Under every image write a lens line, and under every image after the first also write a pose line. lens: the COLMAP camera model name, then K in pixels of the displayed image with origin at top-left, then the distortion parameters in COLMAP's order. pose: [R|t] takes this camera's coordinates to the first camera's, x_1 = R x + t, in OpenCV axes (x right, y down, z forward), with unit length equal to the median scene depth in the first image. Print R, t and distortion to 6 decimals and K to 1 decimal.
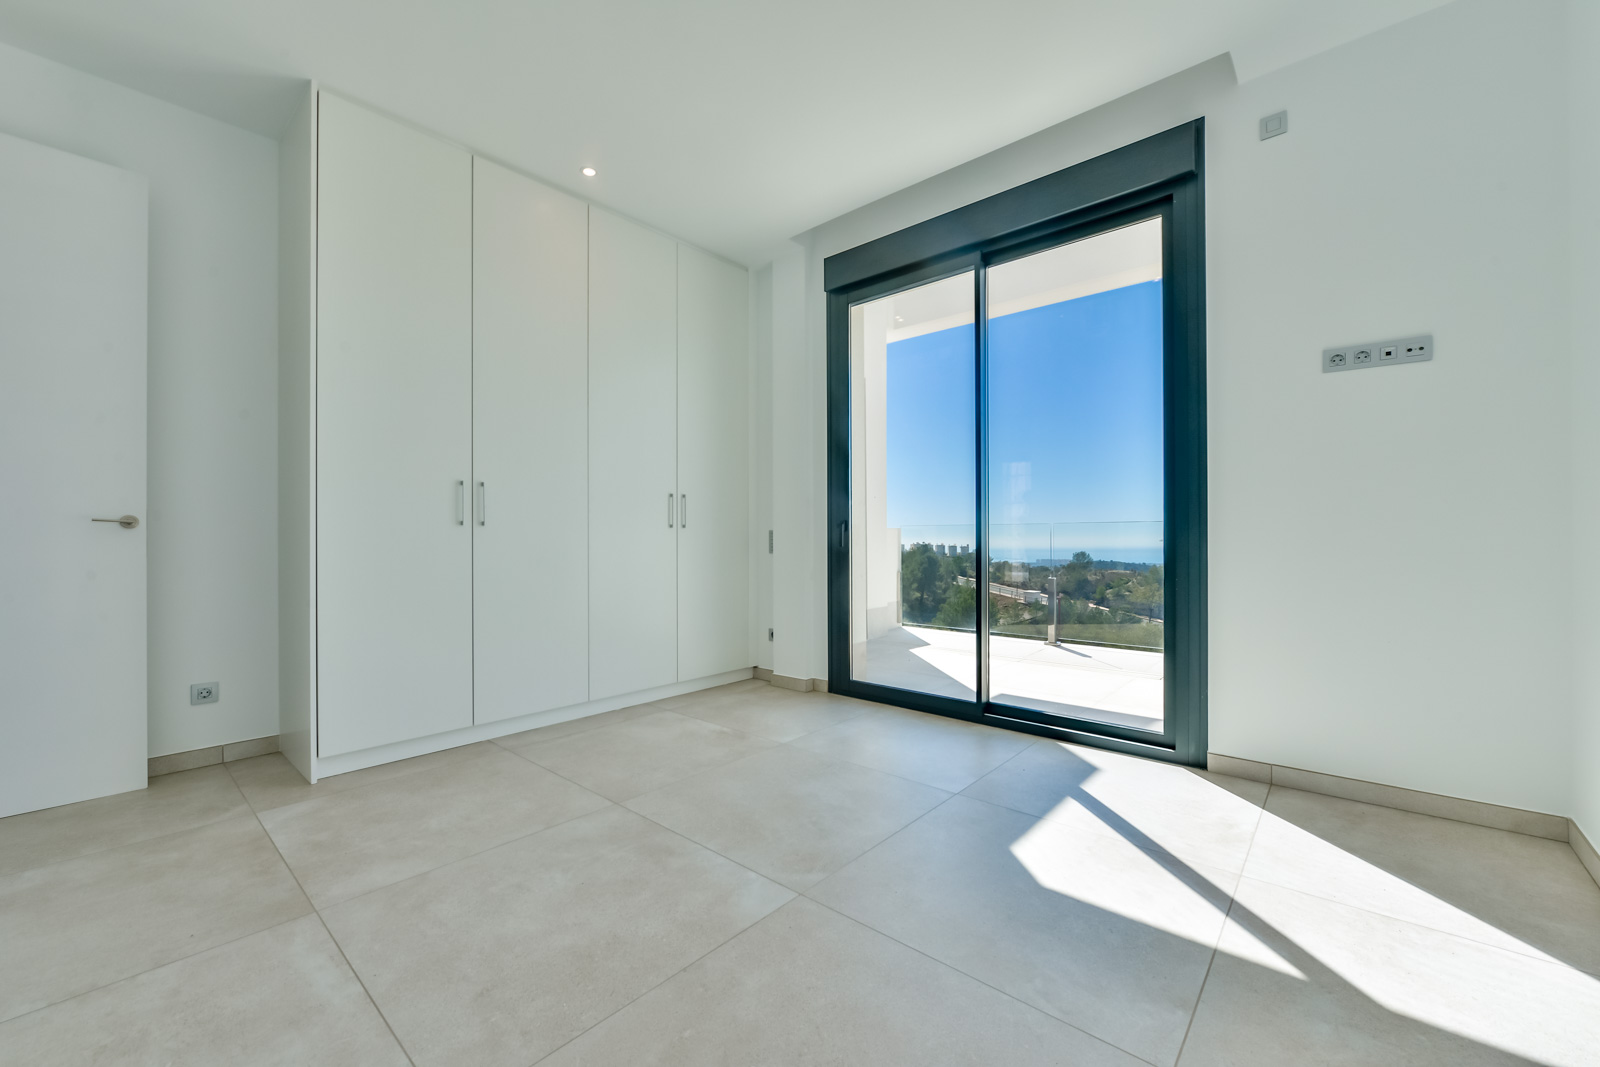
lens RADIAL K [[635.3, 0, 804.5], [0, 635.3, 533.9], [0, 0, 1]] dist [-0.007152, -0.001825]
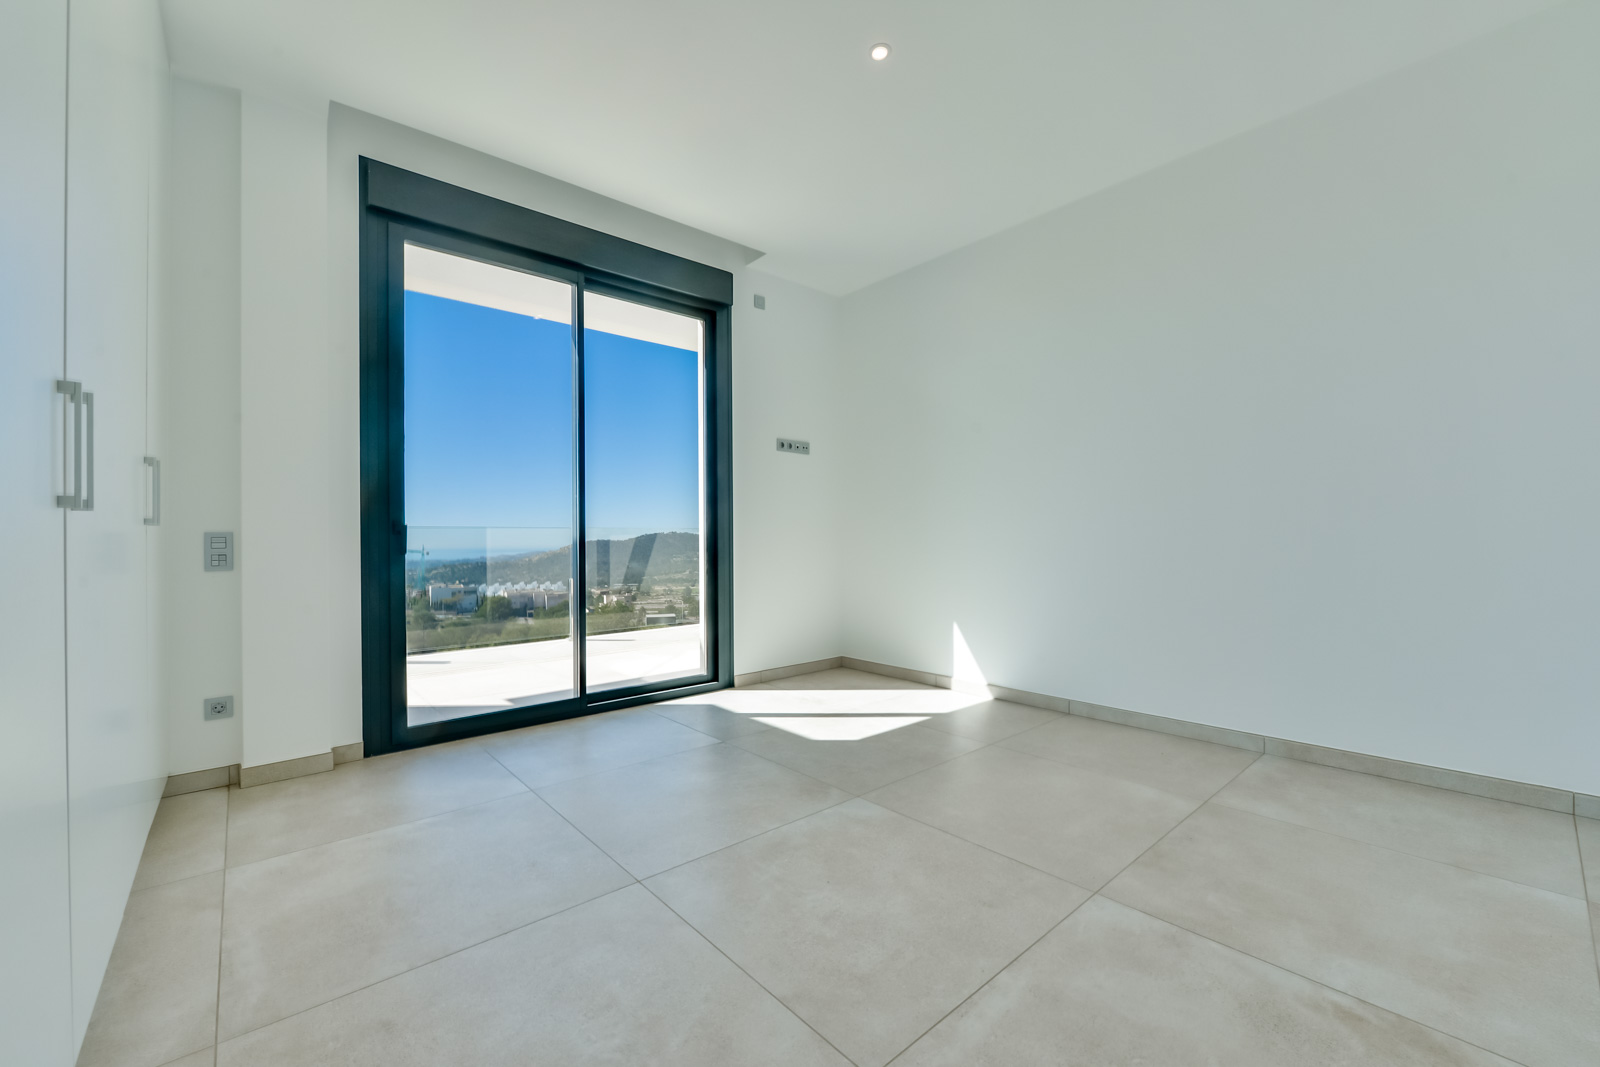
lens RADIAL K [[635.3, 0, 811.5], [0, 635.3, 535.8], [0, 0, 1]] dist [-0.007152, -0.001825]
pose [[0.125150, 0.006790, 0.992115, -0.909176], [0.000447, 0.999976, -0.006900, 0.006107], [-0.992138, 0.001307, 0.125144, 0.603307]]
